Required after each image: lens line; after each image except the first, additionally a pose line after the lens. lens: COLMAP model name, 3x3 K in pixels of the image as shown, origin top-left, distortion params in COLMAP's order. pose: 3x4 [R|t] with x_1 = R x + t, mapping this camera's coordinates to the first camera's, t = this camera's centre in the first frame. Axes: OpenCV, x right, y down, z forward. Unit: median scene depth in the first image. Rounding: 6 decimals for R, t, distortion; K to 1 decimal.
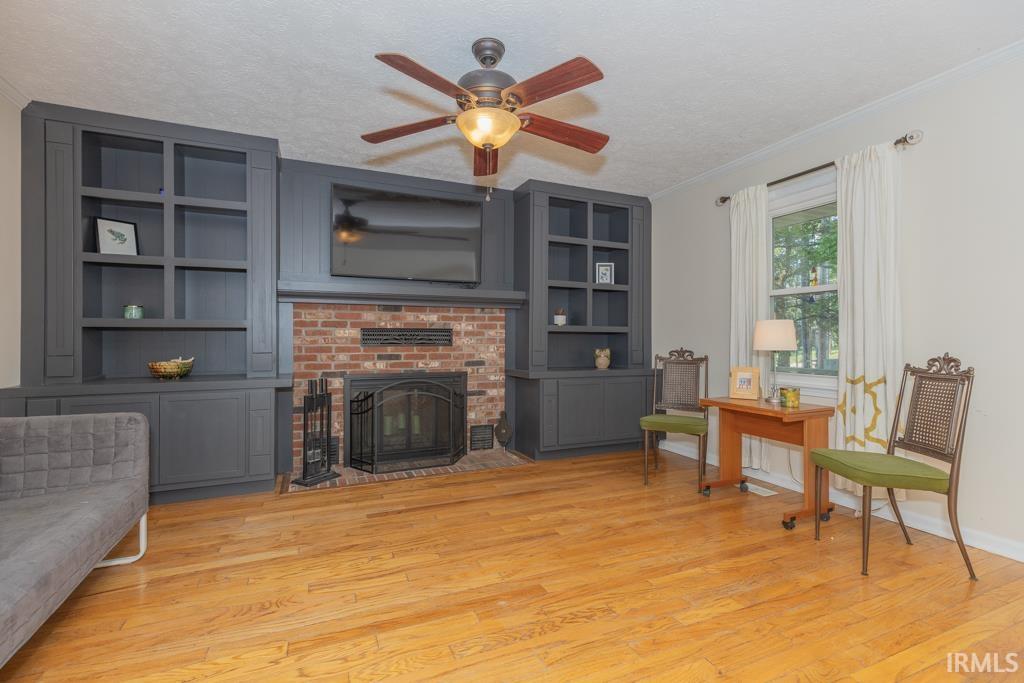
lens RADIAL K [[463.1, 0, 503.3], [0, 463.1, 338.3], [0, 0, 1]] dist [0.010630, -0.001371]
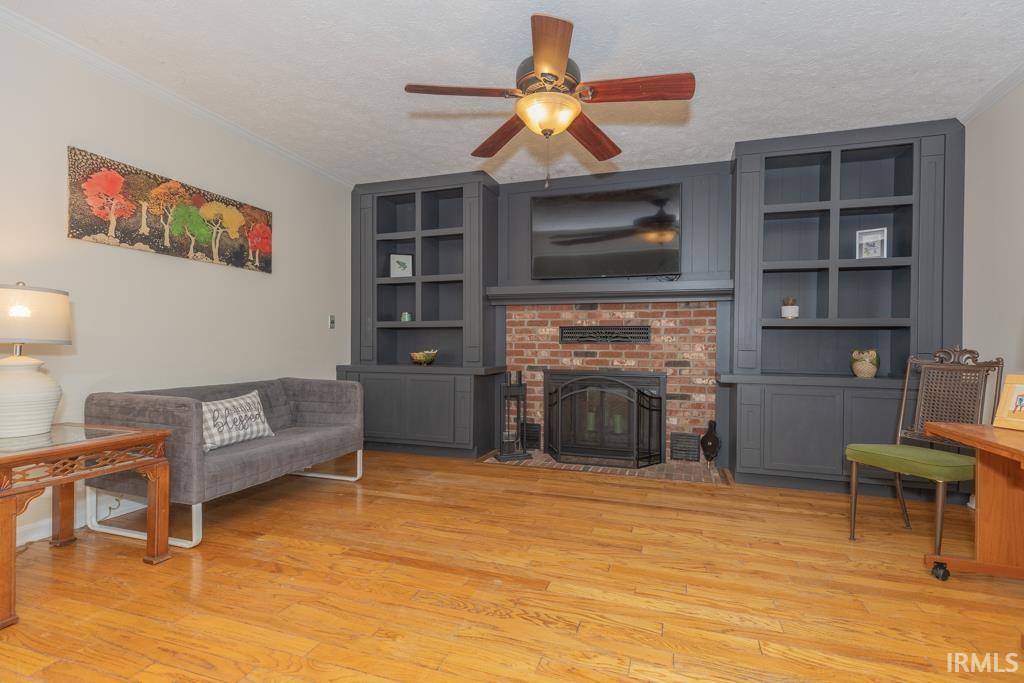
lens RADIAL K [[463.1, 0, 503.5], [0, 463.1, 347.1], [0, 0, 1]] dist [0.010630, -0.001371]
pose [[0.757372, 0.009458, -0.652915, 0.321022], [-0.007626, 0.999955, 0.005638, 0.022684], [0.652939, 0.000709, 0.757410, 0.111253]]
